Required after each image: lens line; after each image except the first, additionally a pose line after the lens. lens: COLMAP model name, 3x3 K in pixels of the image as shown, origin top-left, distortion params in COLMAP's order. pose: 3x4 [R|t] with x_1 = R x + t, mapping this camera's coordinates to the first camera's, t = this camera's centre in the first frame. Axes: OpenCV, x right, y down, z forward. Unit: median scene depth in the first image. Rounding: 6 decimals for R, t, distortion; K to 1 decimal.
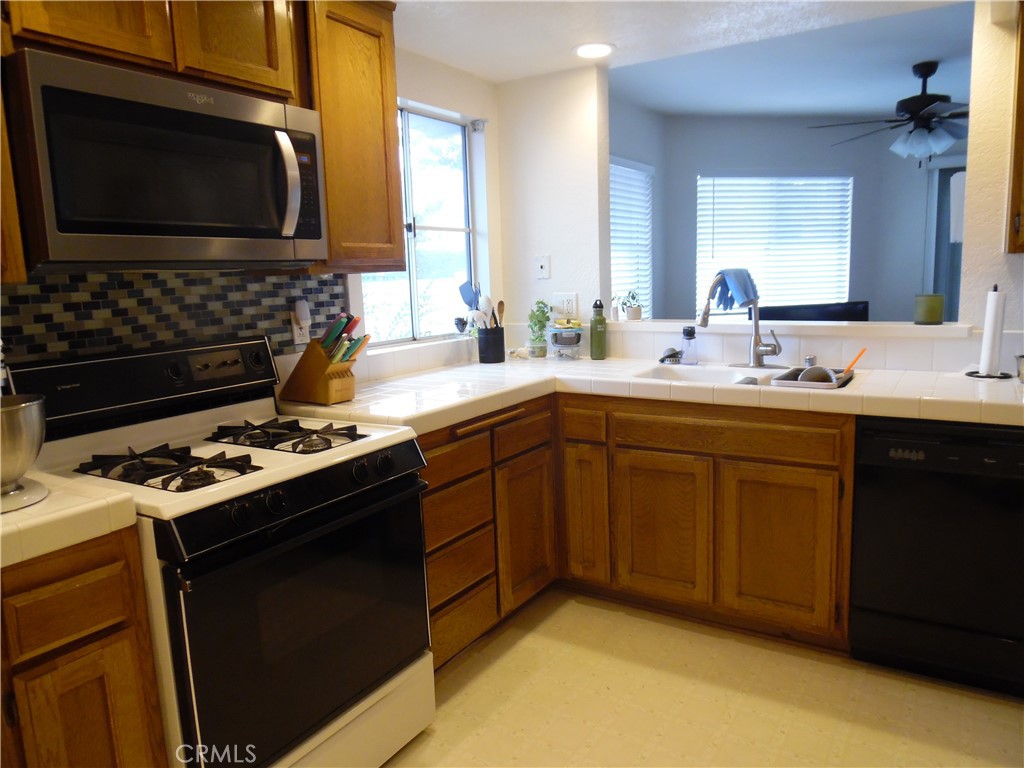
lens RADIAL K [[714.5, 0, 505.5], [0, 714.5, 382.9], [0, 0, 1]] dist [-0.024366, 0.003793]
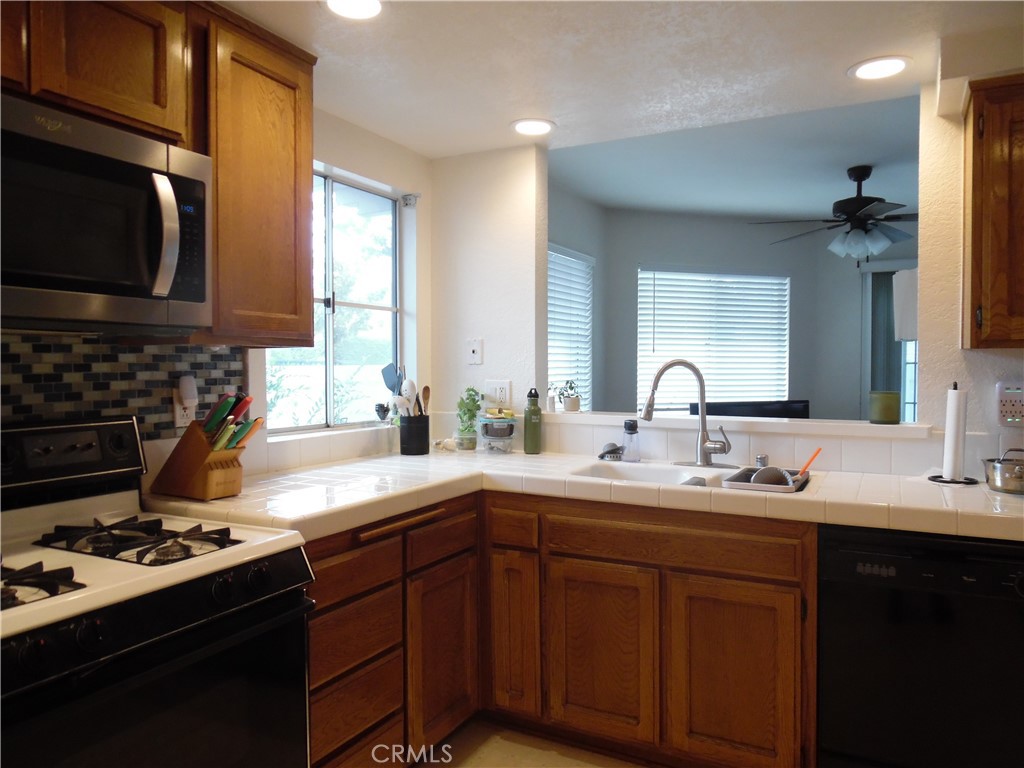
lens RADIAL K [[715.2, 0, 508.6], [0, 715.2, 380.9], [0, 0, 1]] dist [-0.016970, 0.001886]
pose [[0.995933, 0.032027, 0.084217, 0.027976], [-0.020654, 0.990954, -0.132604, -0.004581], [-0.087702, 0.130326, 0.987585, 0.126945]]
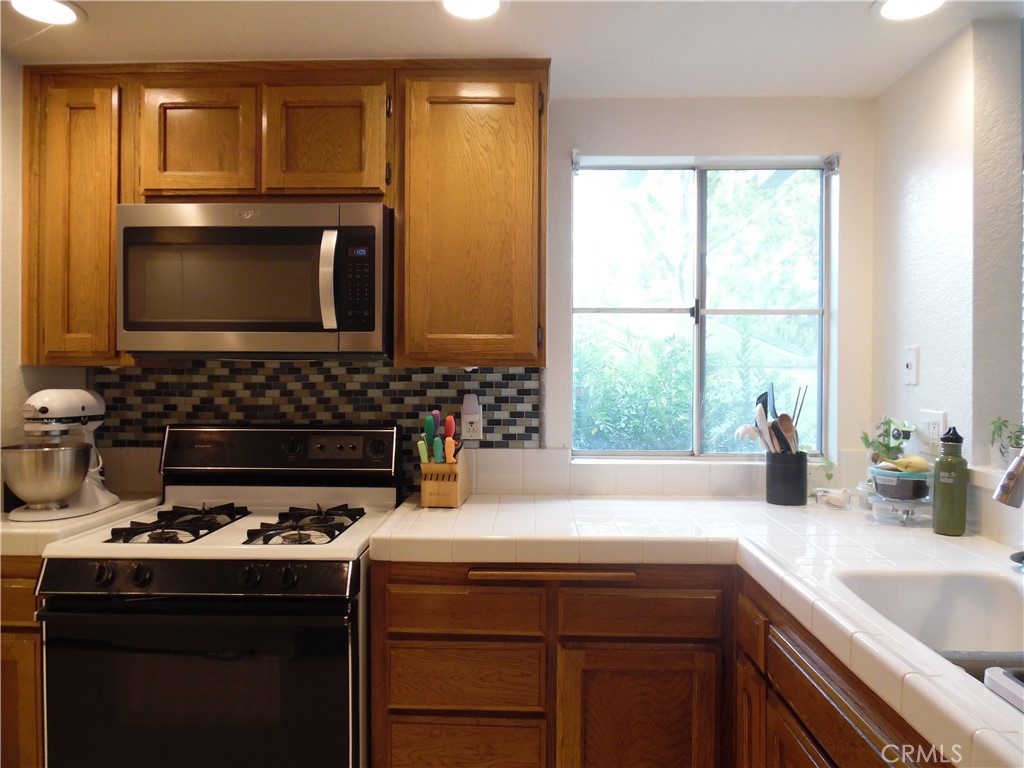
lens RADIAL K [[699.7, 0, 510.0], [0, 699.7, 379.5], [0, 0, 1]] dist [-0.019210, 0.004732]
pose [[0.523235, 0.041480, -0.851179, 0.563445], [-0.150062, 0.987692, -0.044113, -0.106996], [0.838872, 0.150811, 0.523019, 0.583443]]
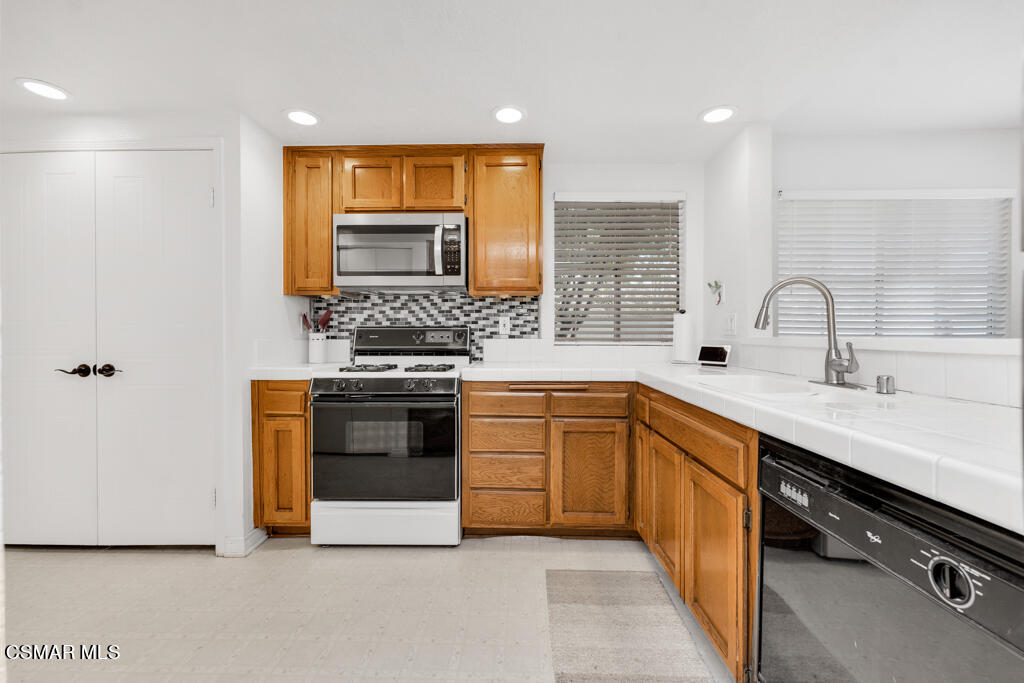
lens RADIAL K [[416.1, 0, 510.2], [0, 416.1, 337.5], [0, 0, 1]] dist [-0.000682, 0.000051]
pose [[0.528197, 0.037838, -0.848279, 0.706110], [-0.146622, 0.988065, -0.047224, 0.003895], [0.836367, 0.149320, 0.527440, 0.460509]]
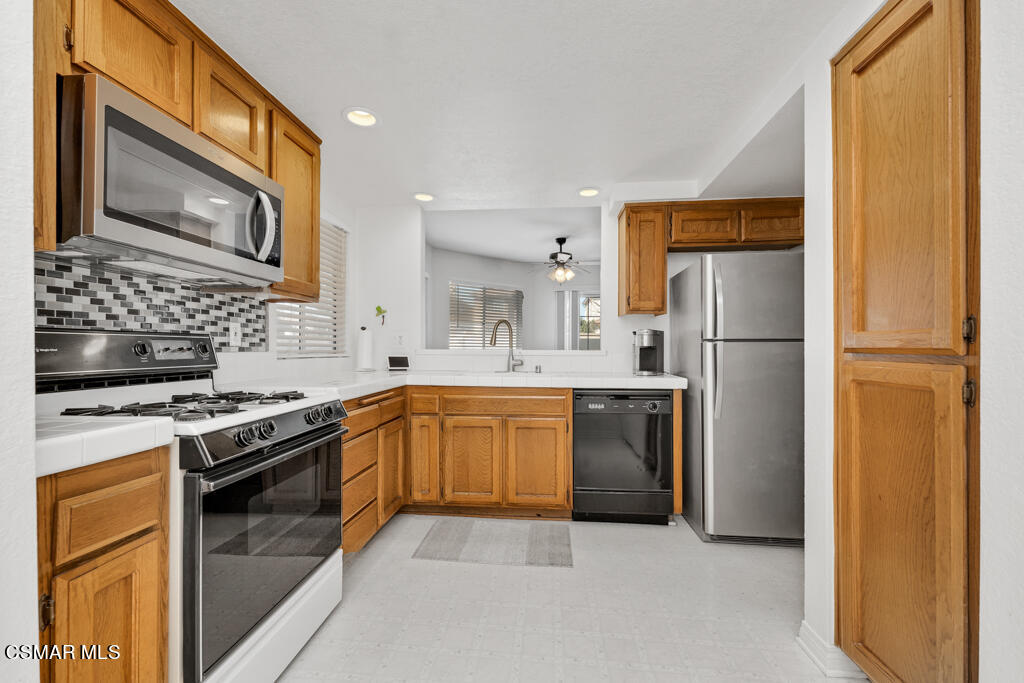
lens RADIAL K [[421.4, 0, 508.9], [0, 421.4, 342.9], [0, 0, 1]] dist [0.002609, 0.000302]
pose [[0.886105, 0.043693, 0.461420, -0.204936], [0.036093, 0.986018, -0.162682, 0.100110], [-0.462077, 0.160808, 0.872139, 0.027762]]
